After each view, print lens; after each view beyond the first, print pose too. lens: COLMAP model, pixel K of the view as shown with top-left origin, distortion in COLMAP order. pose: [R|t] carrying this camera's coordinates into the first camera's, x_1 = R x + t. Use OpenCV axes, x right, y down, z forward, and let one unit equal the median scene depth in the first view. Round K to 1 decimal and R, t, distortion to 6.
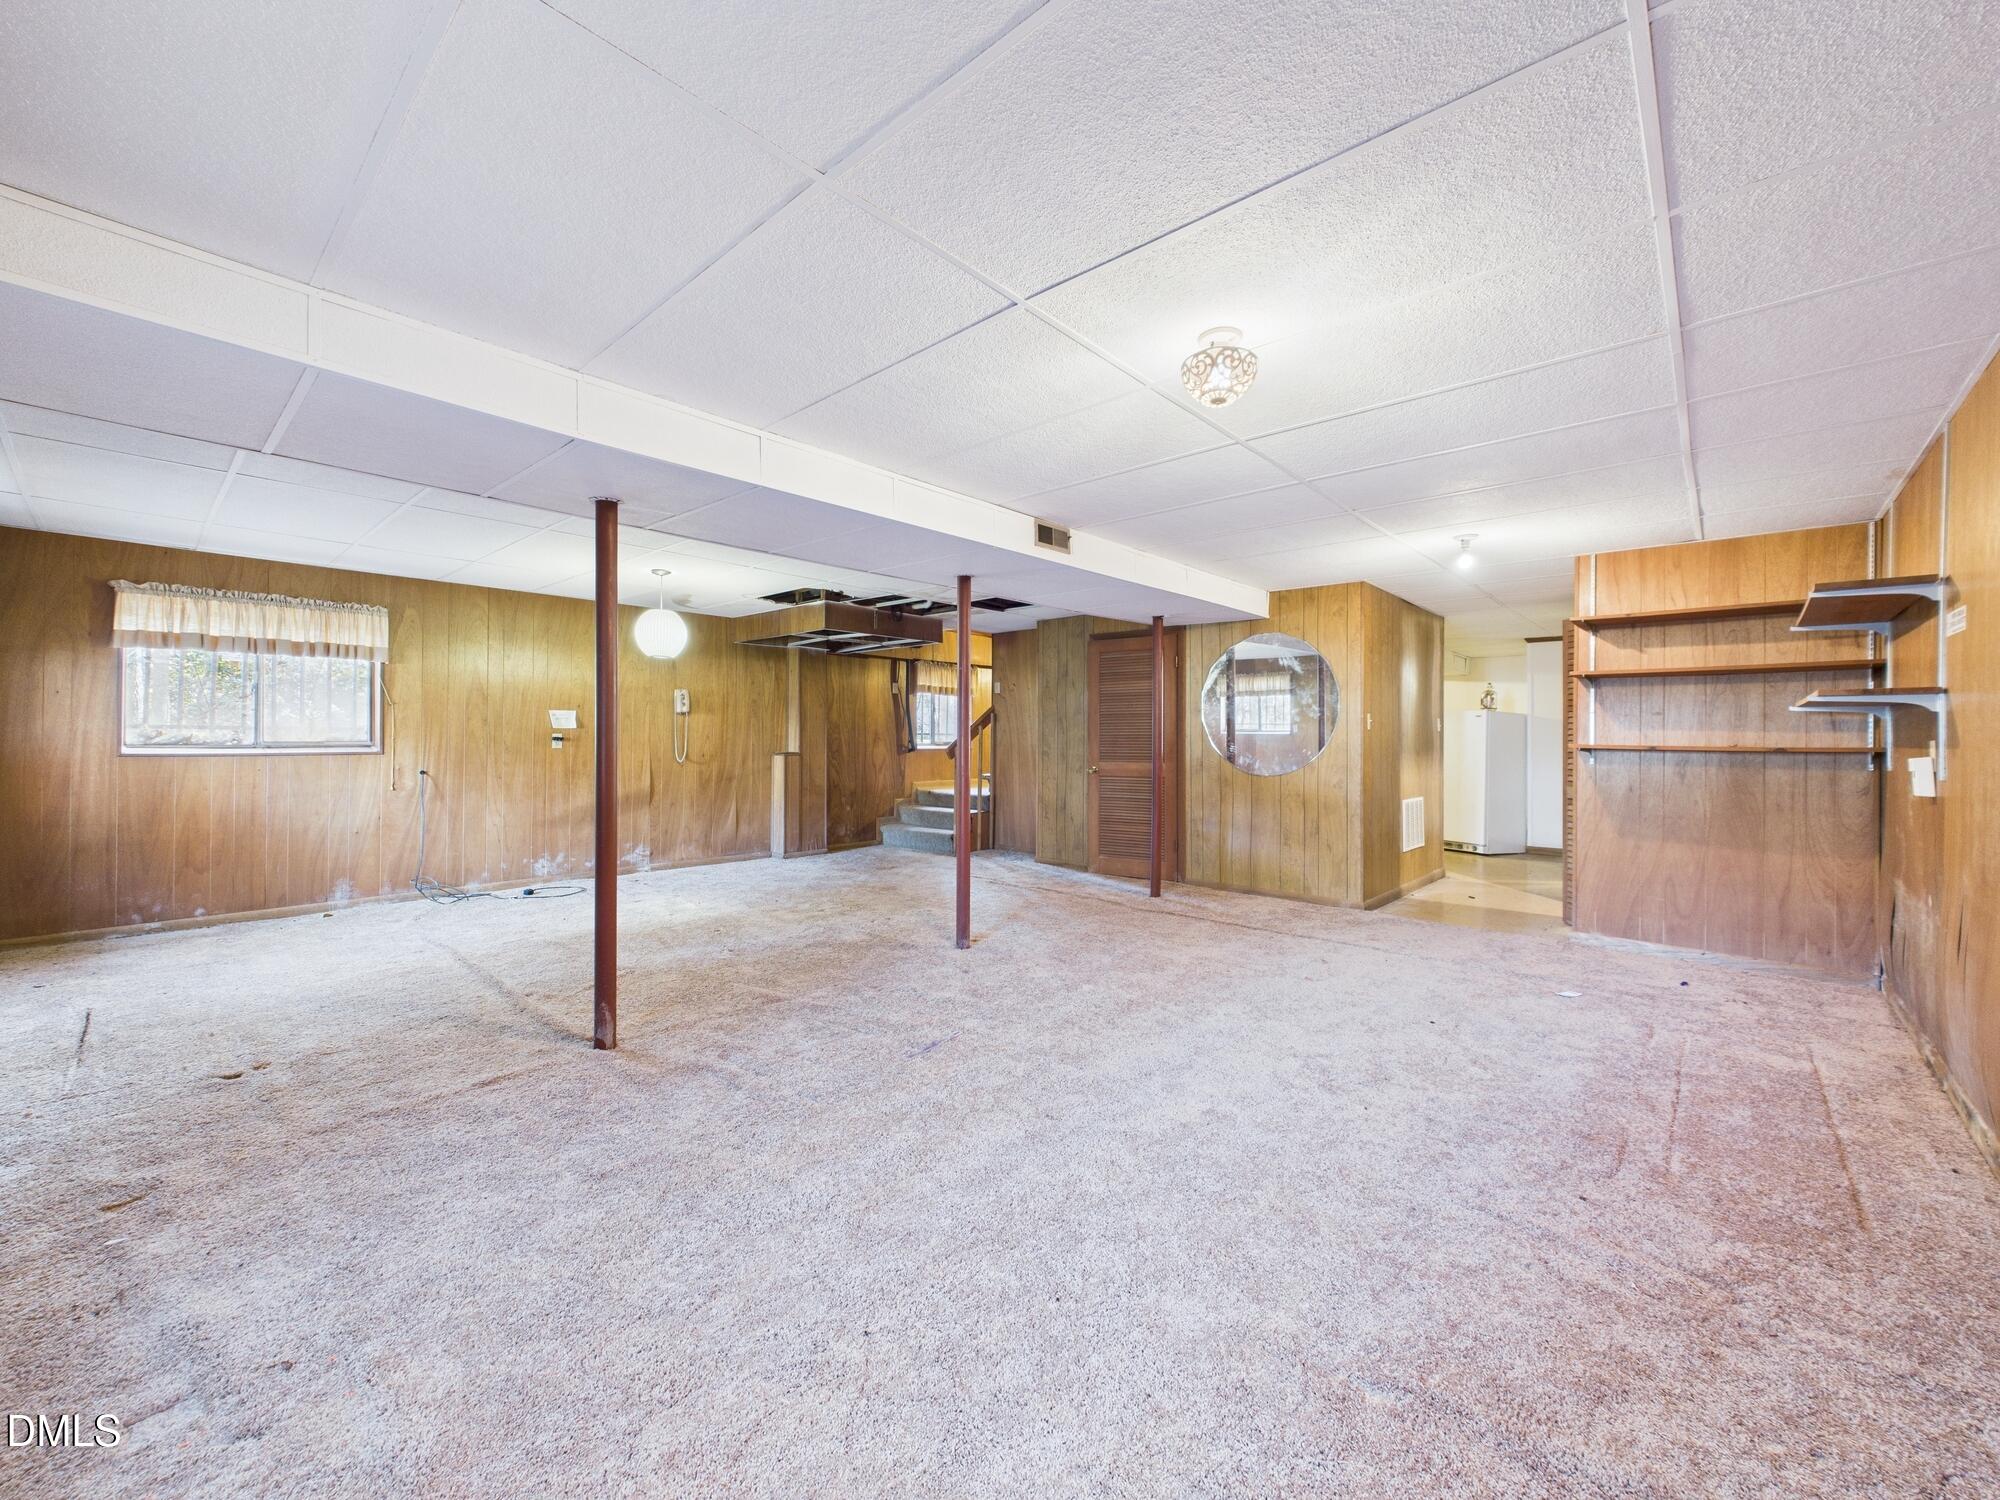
lens RADIAL K [[805.6, 0, 1000.8], [0, 805.6, 741.2], [0, 0, 1]] dist [0.002665, -0.000543]
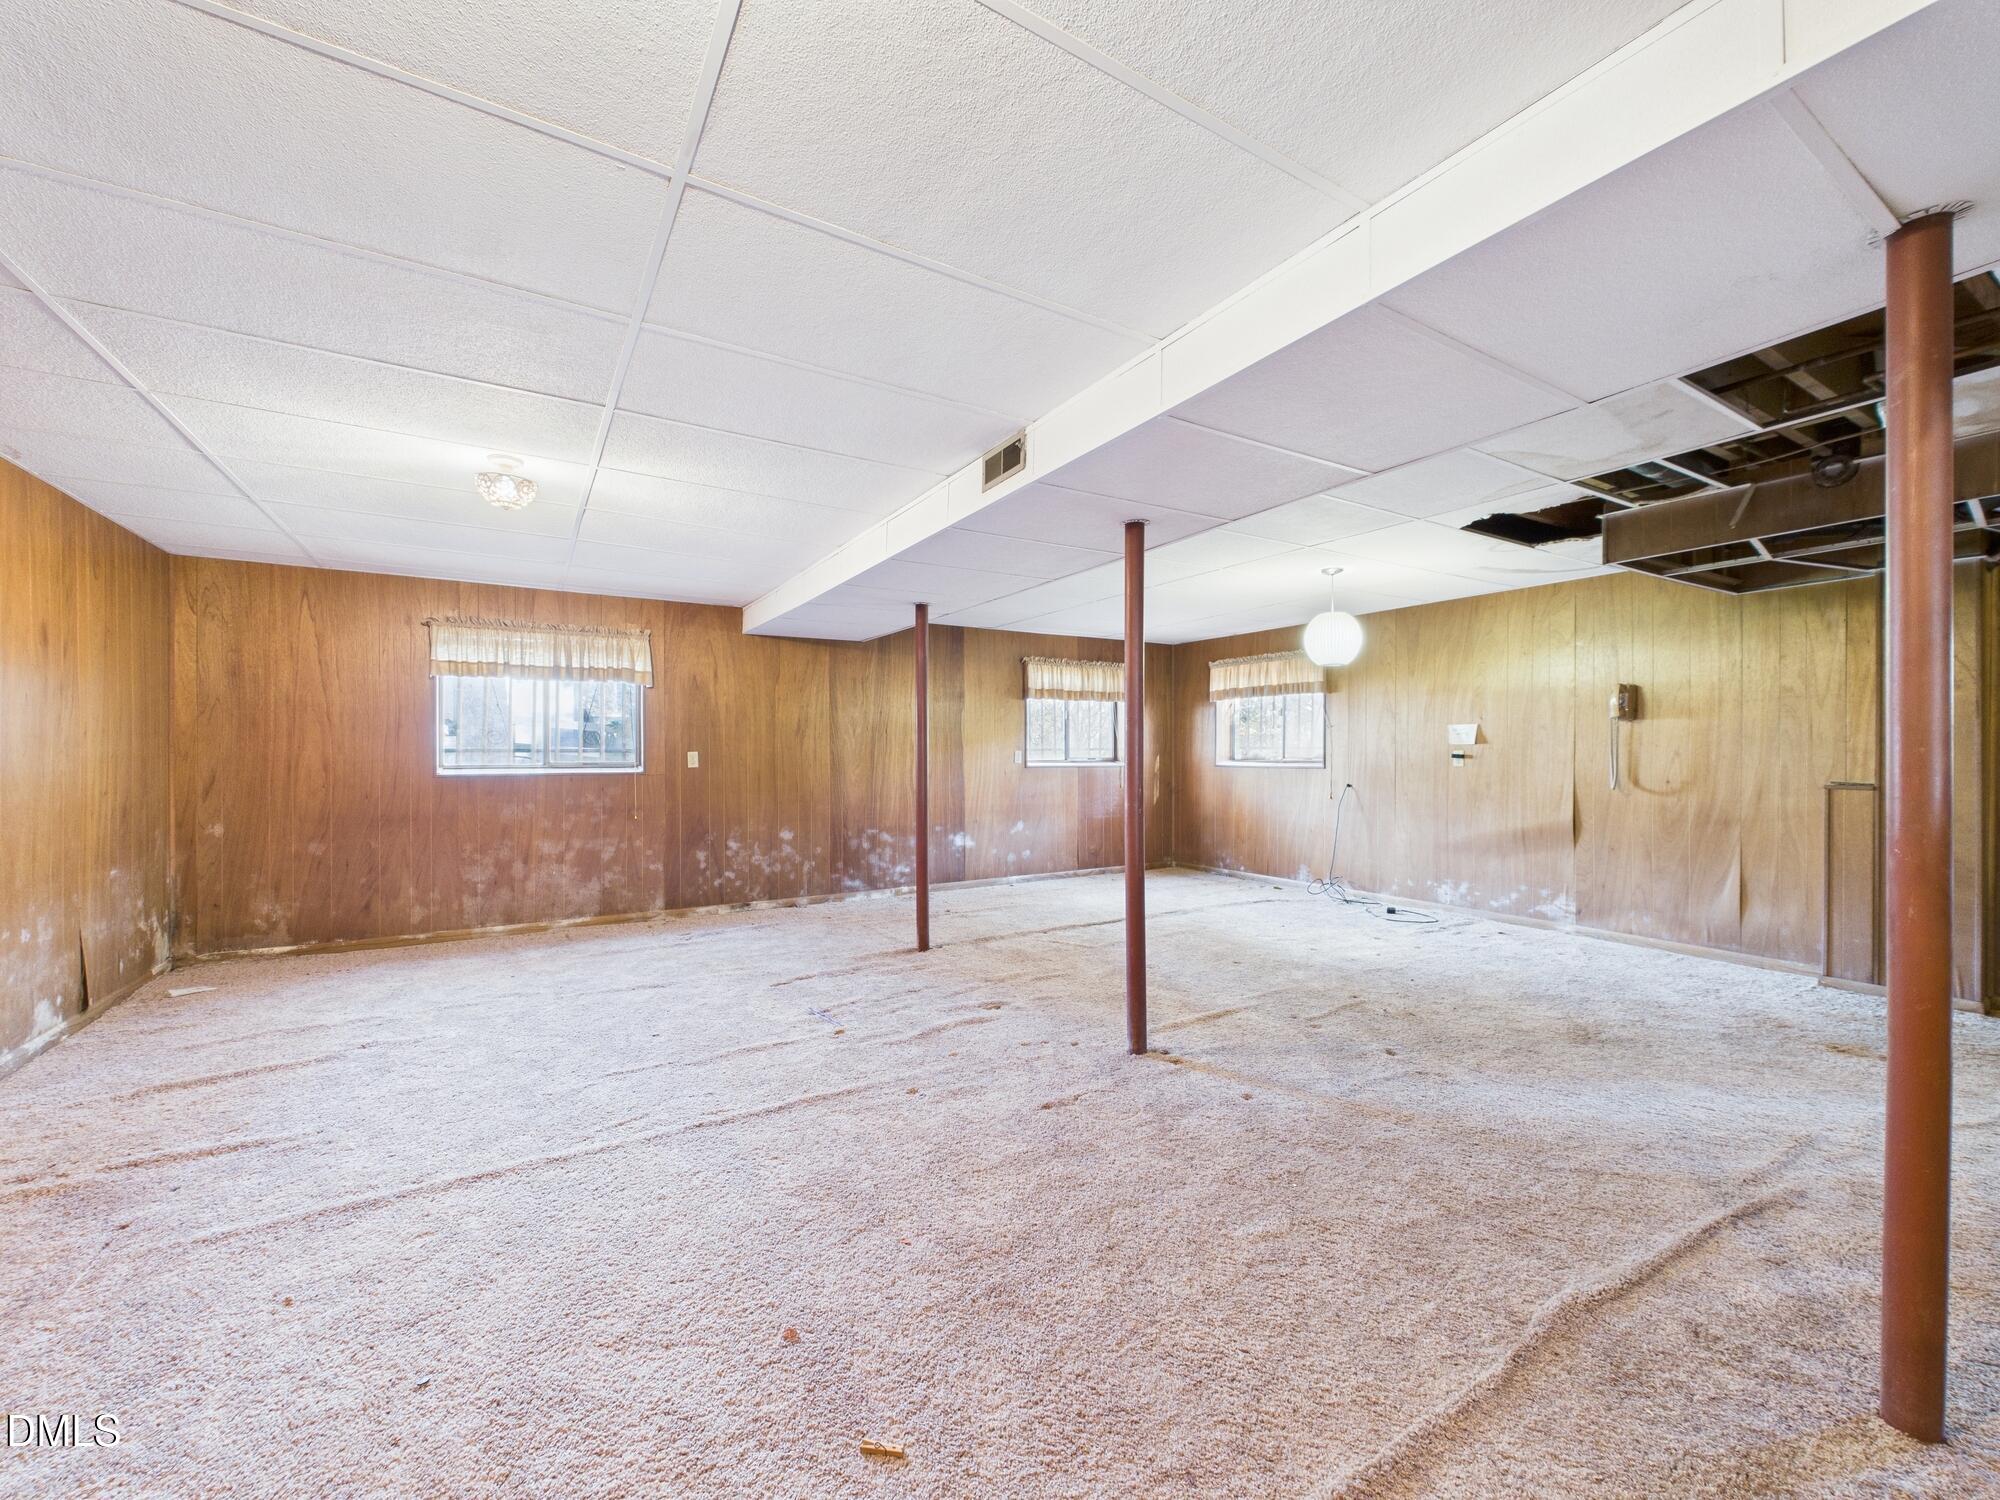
lens RADIAL K [[805.6, 0, 1002.7], [0, 805.6, 754.7], [0, 0, 1]] dist [0.002665, -0.000543]
pose [[-0.293845, -0.000680, -0.955853, 0.606566], [-0.002252, 0.999997, -0.000019, -0.004043], [0.955851, 0.002147, -0.293845, 1.013630]]
